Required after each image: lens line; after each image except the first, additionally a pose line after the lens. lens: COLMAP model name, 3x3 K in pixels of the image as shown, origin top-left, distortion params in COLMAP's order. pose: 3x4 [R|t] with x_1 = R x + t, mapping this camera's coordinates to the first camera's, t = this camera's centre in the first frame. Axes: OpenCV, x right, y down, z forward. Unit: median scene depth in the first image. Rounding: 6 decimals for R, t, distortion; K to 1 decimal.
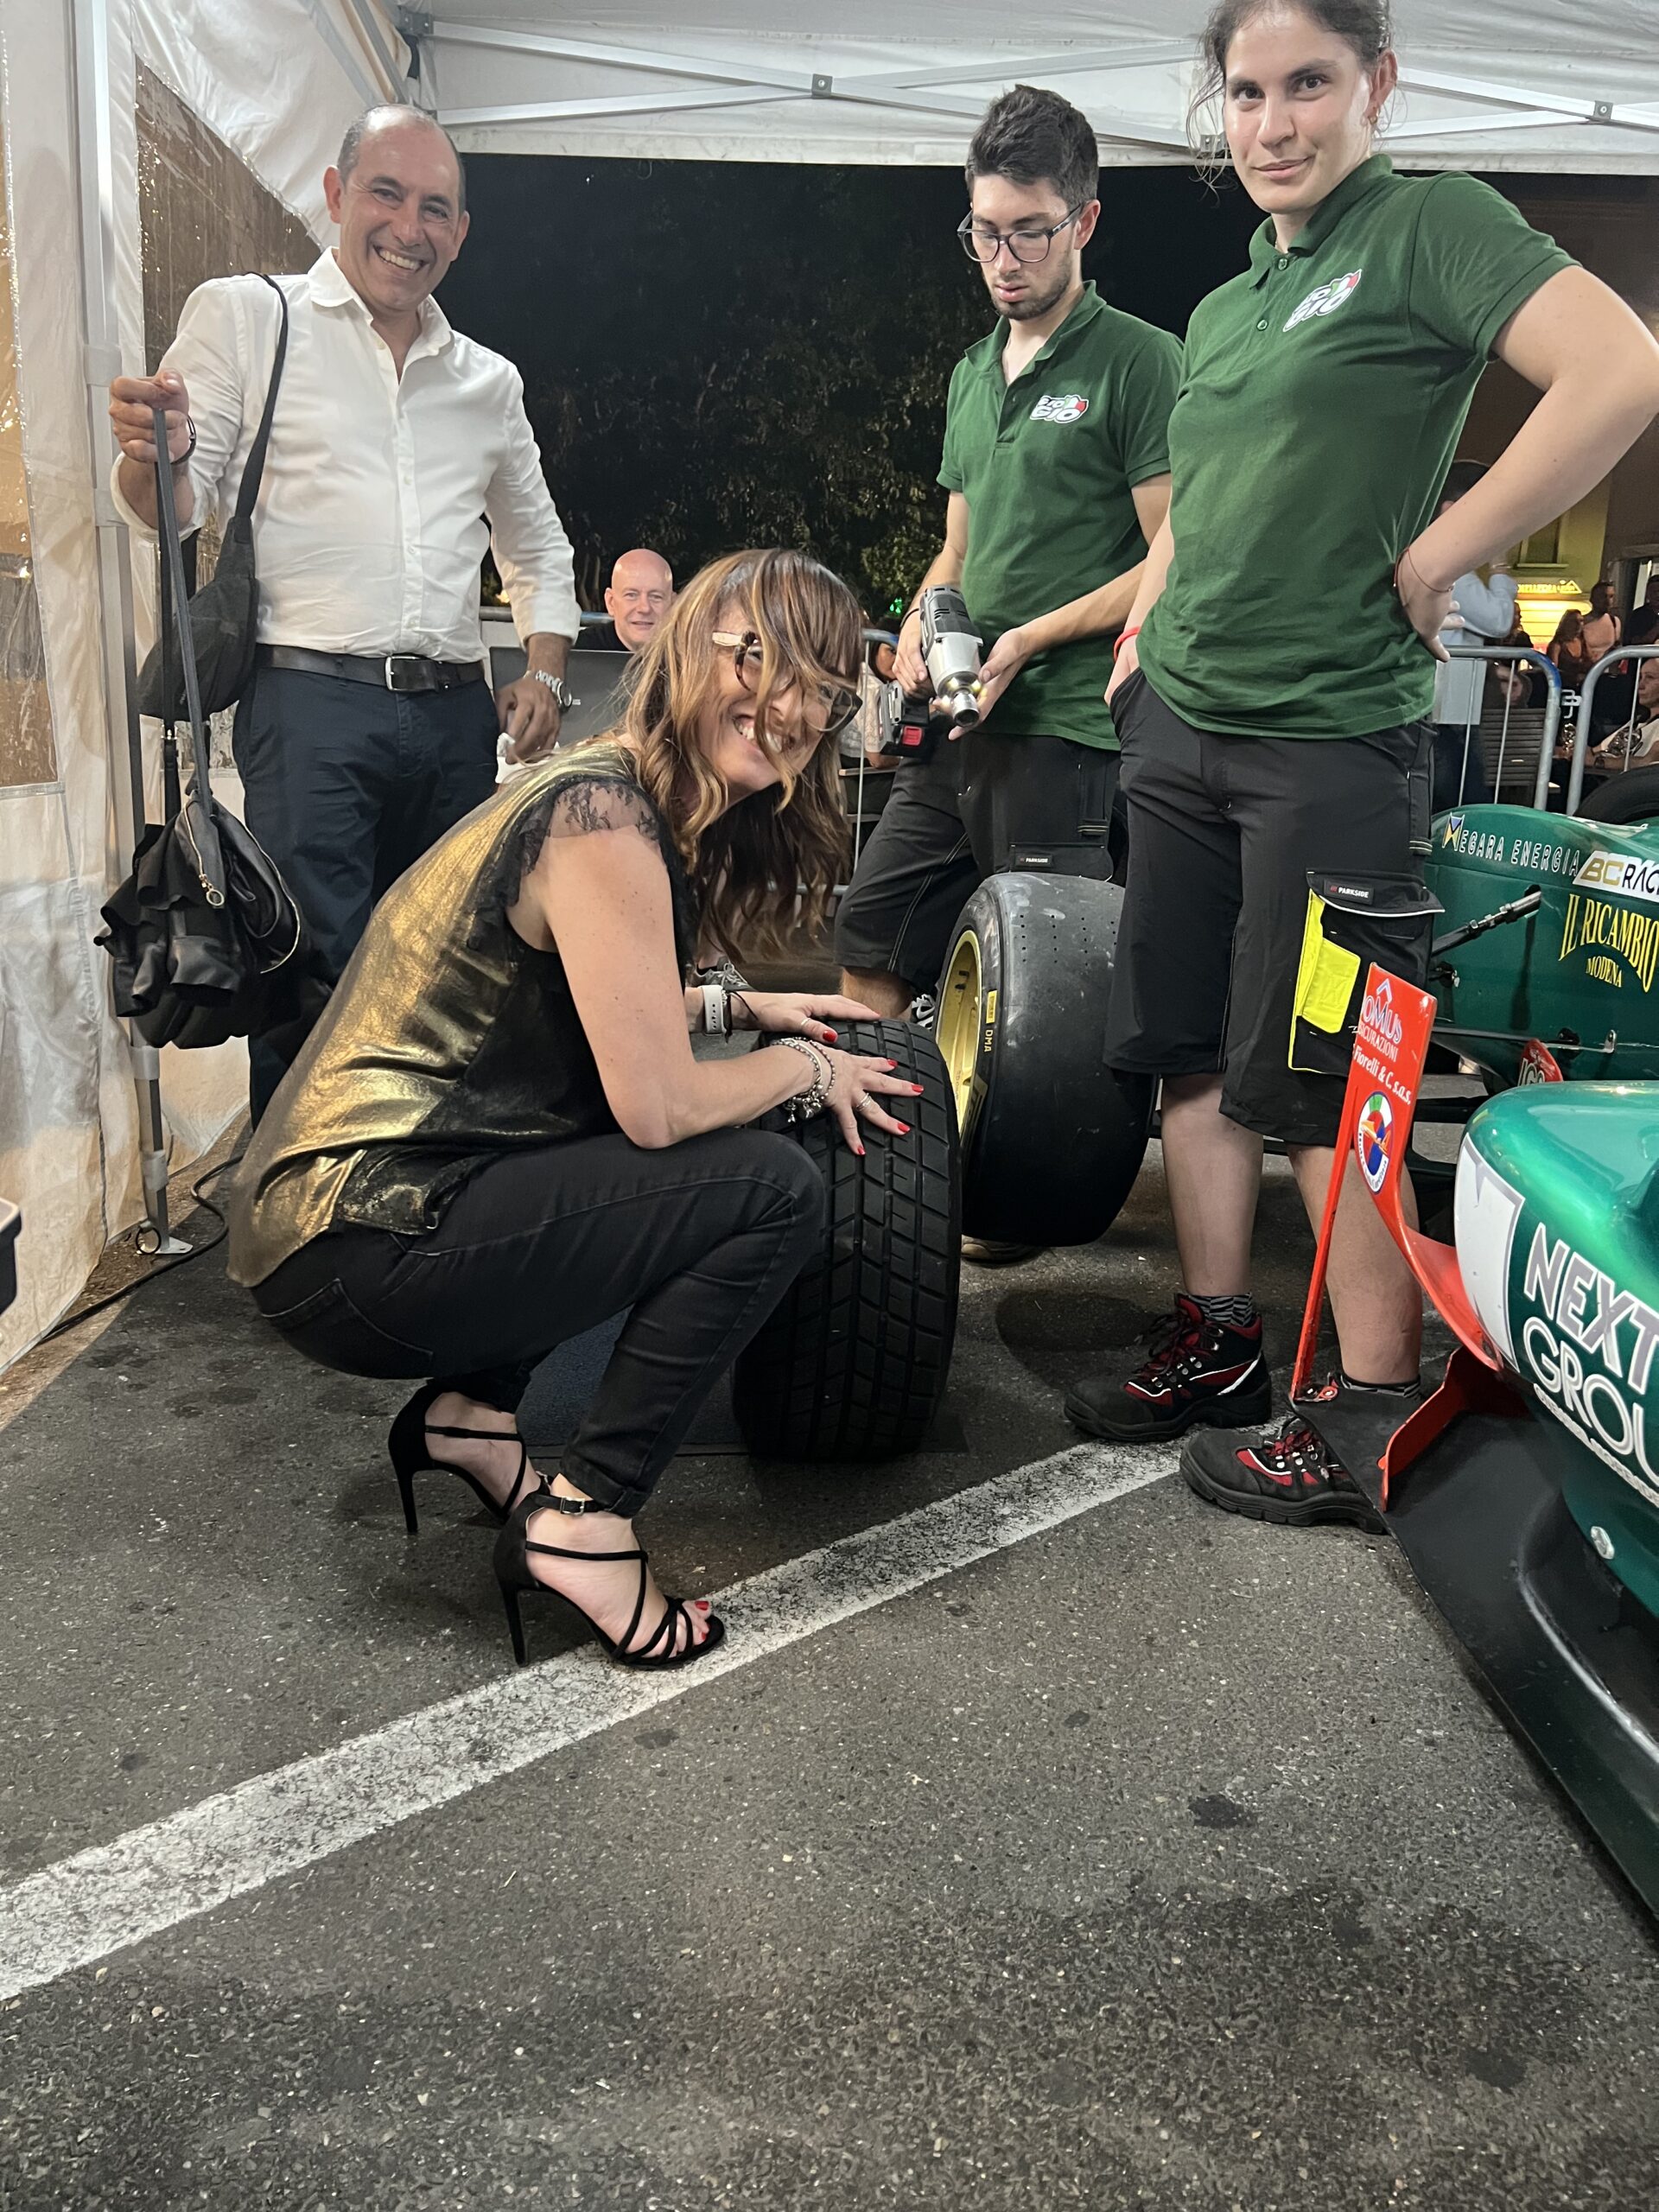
lens RADIAL K [[1645.9, 0, 829.5], [0, 1645.9, 1106.0], [0, 0, 1]] dist [0.021112, -0.030163]
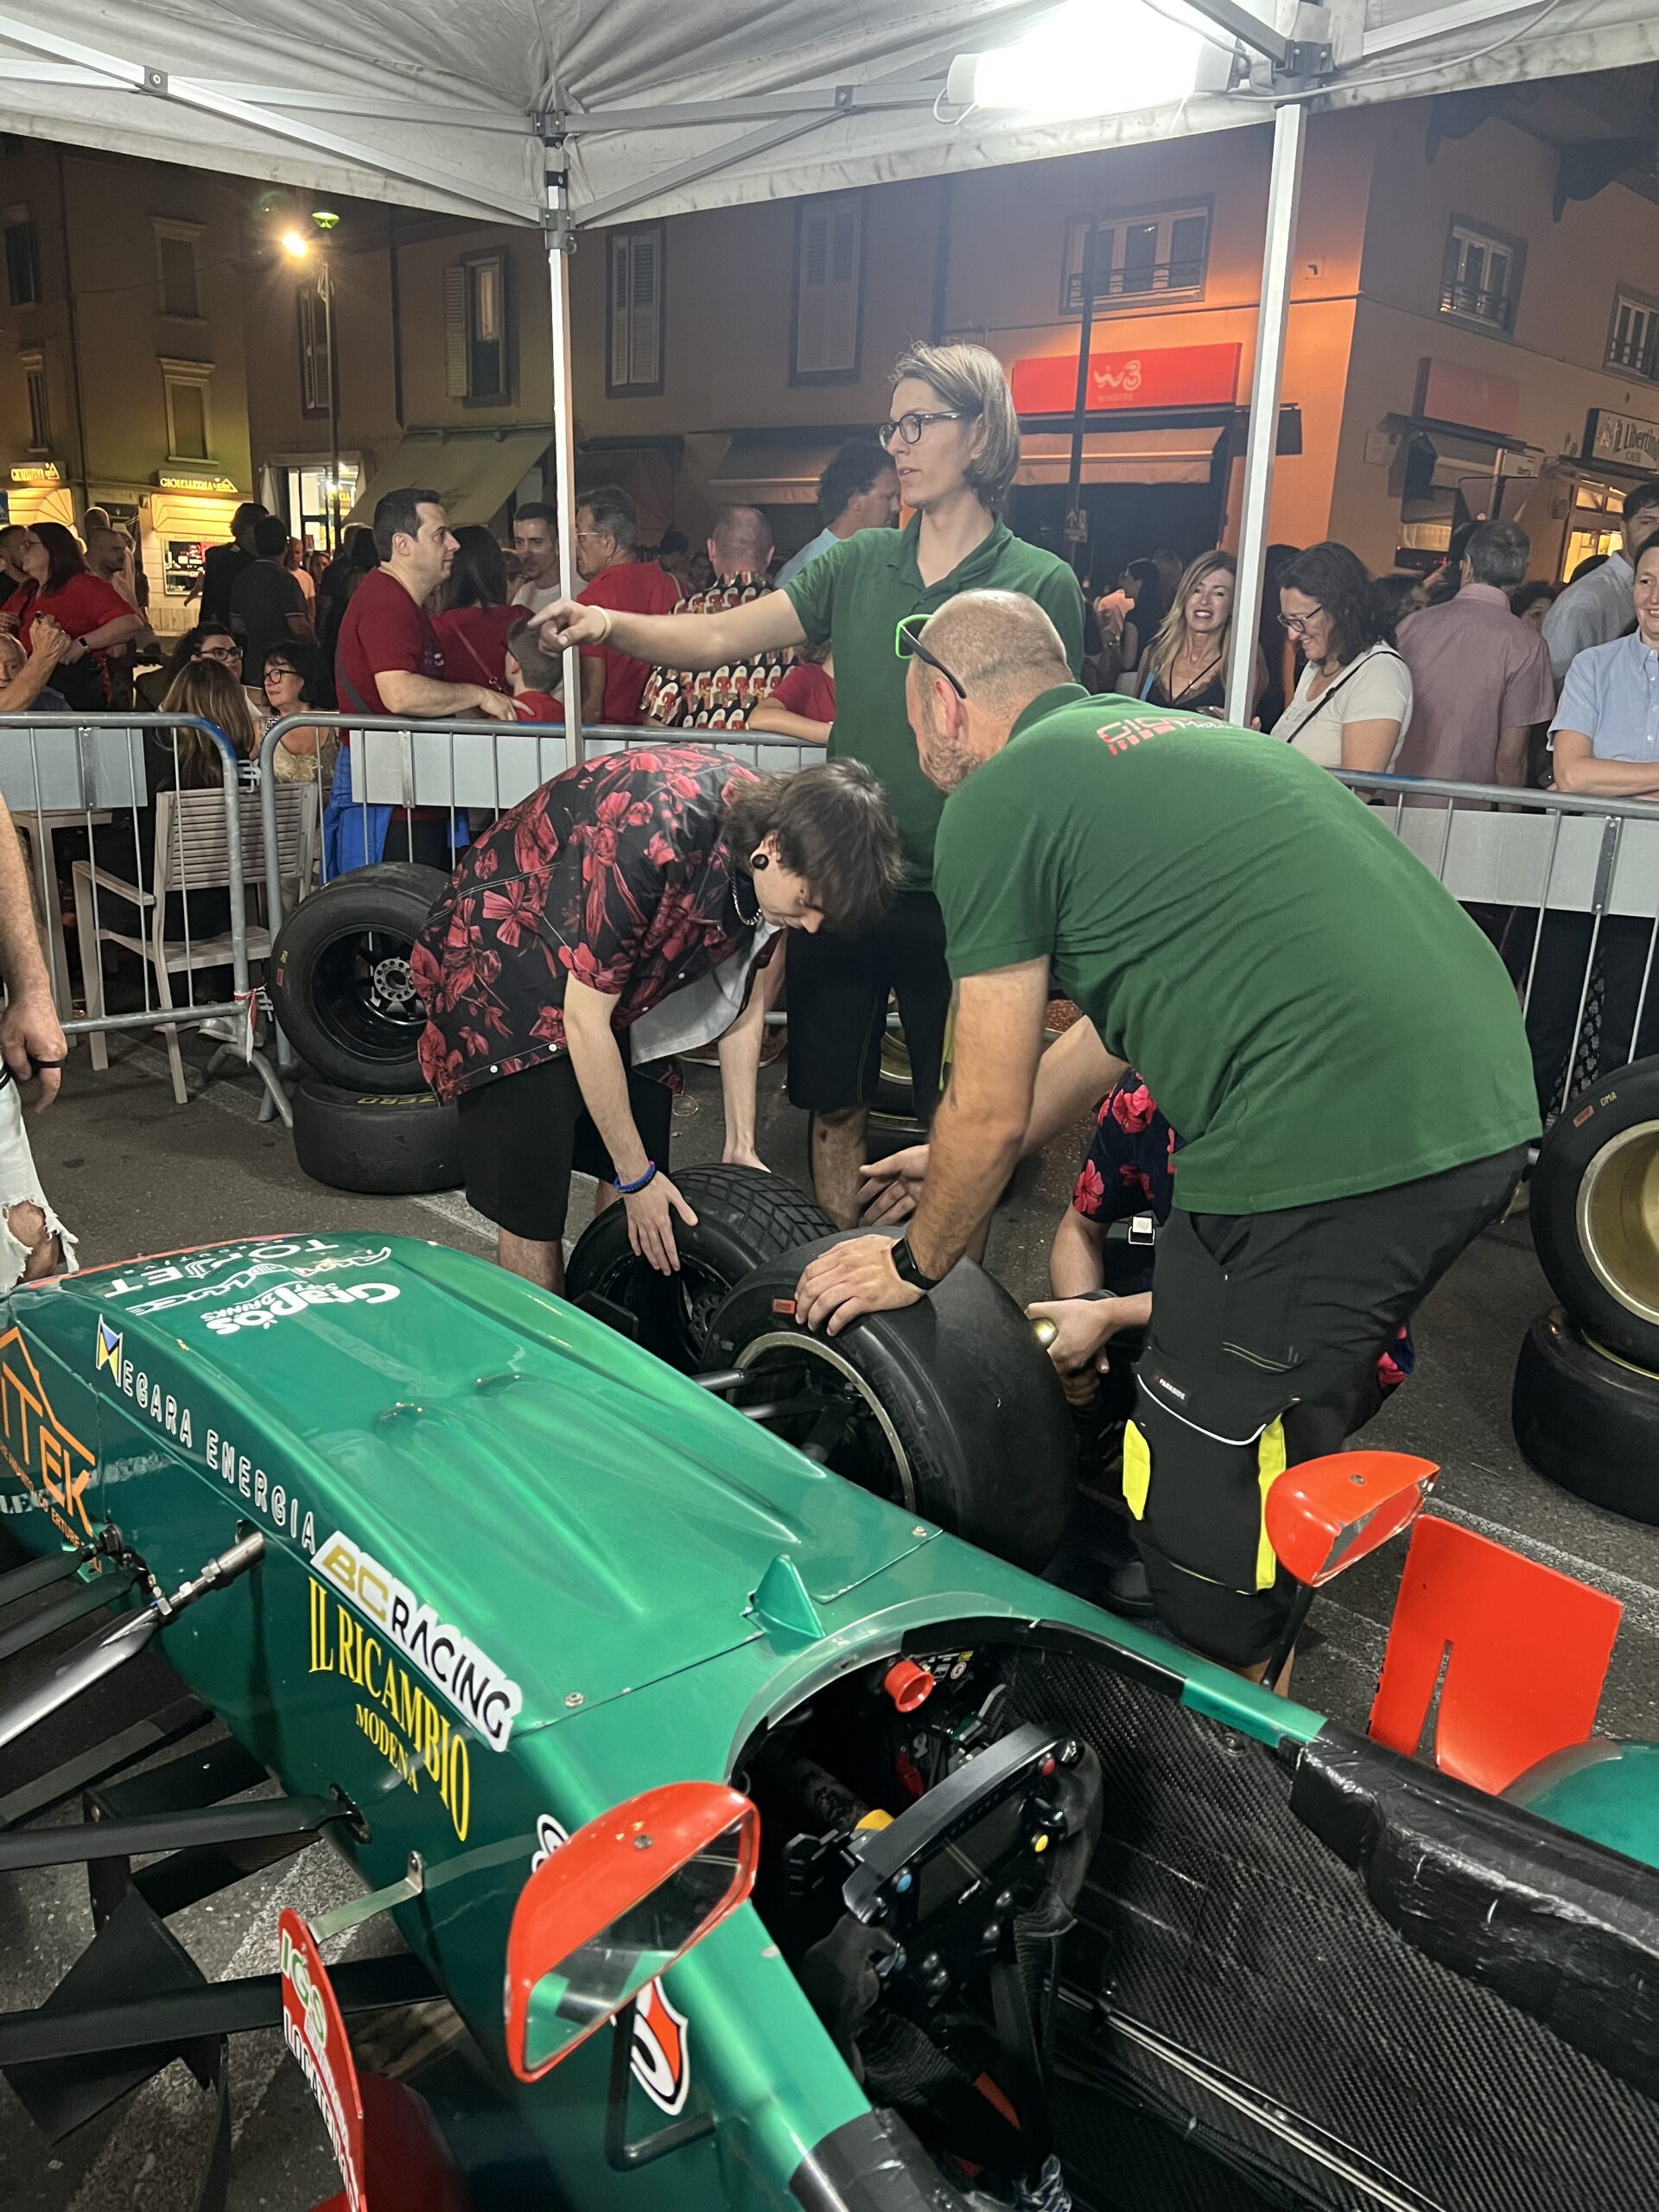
lens RADIAL K [[1630.9, 0, 813.8], [0, 1630.9, 1099.9], [0, 0, 1]] dist [0.027893, -0.044046]
pose [[0.745078, -0.182641, 0.641484, 0.373526], [0.138920, 0.983179, 0.118573, -0.568819], [-0.652350, 0.000768, 0.757917, 0.675767]]
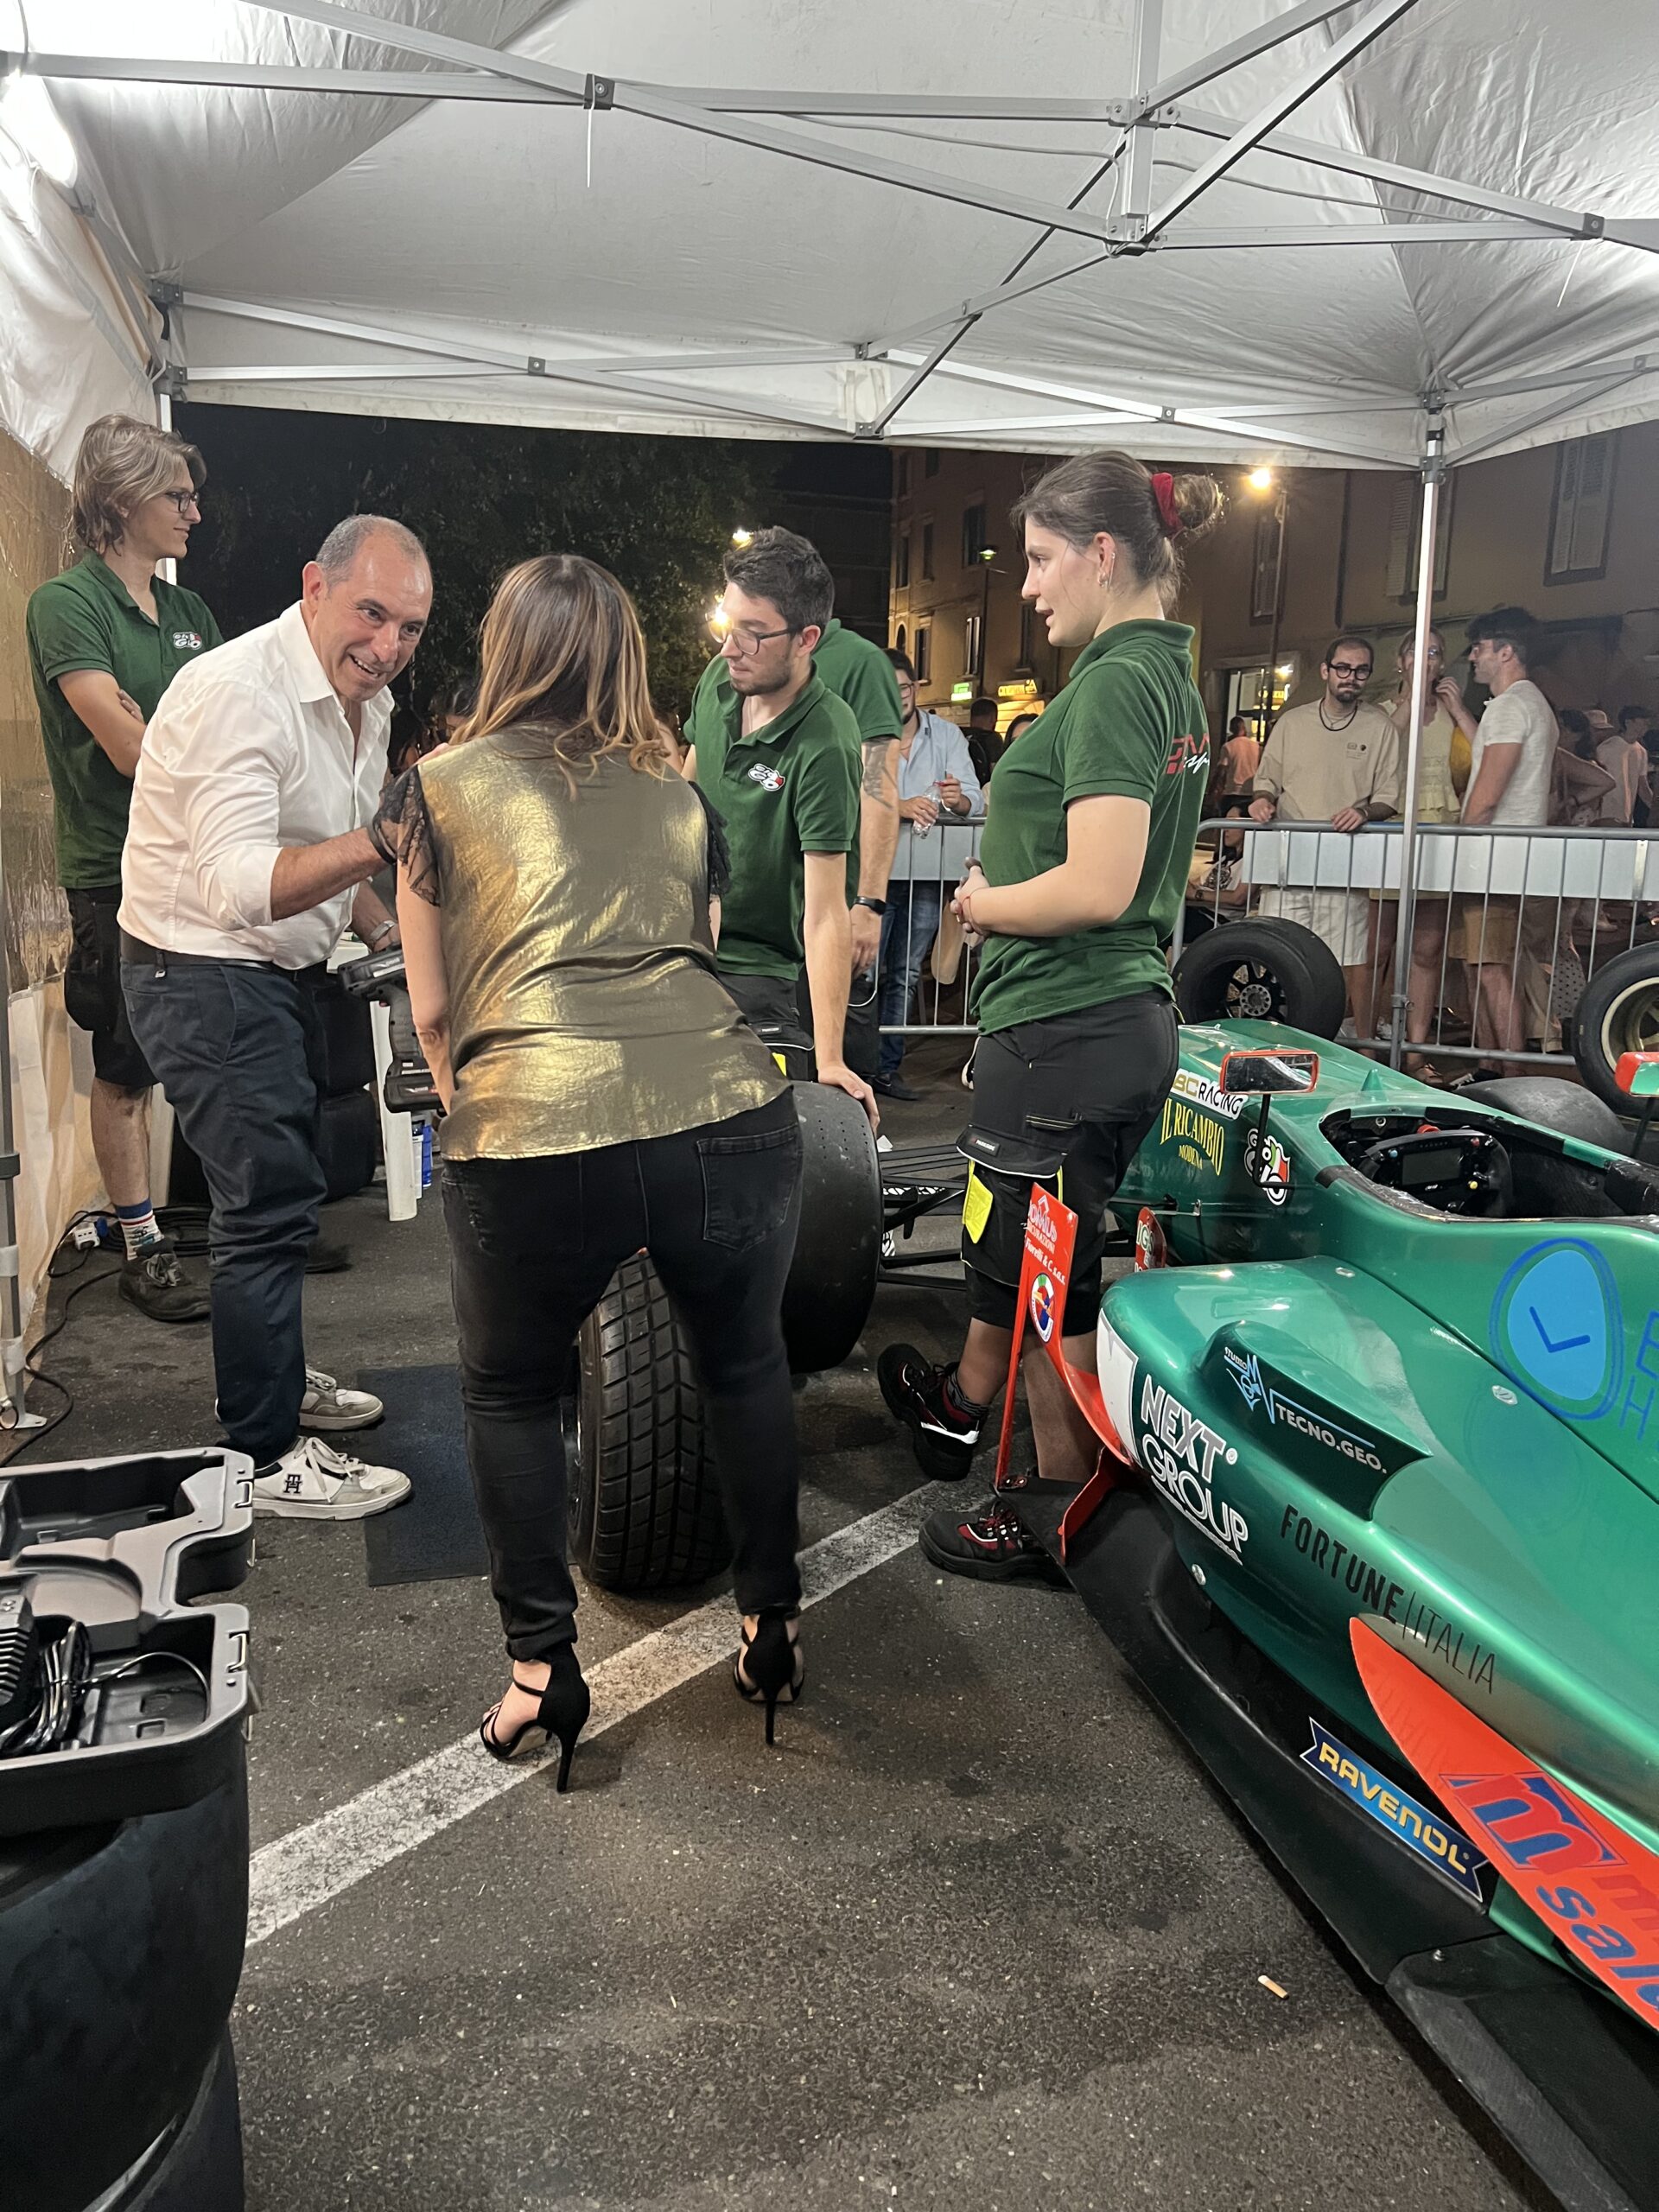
lens RADIAL K [[1630.9, 0, 813.8], [0, 1630.9, 1099.9], [0, 0, 1]] dist [0.027893, -0.044046]
pose [[0.981322, -0.037213, 0.188741, -0.160340], [0.046272, 0.997968, -0.043816, -0.130396], [-0.186727, 0.051731, 0.981049, -0.463810]]
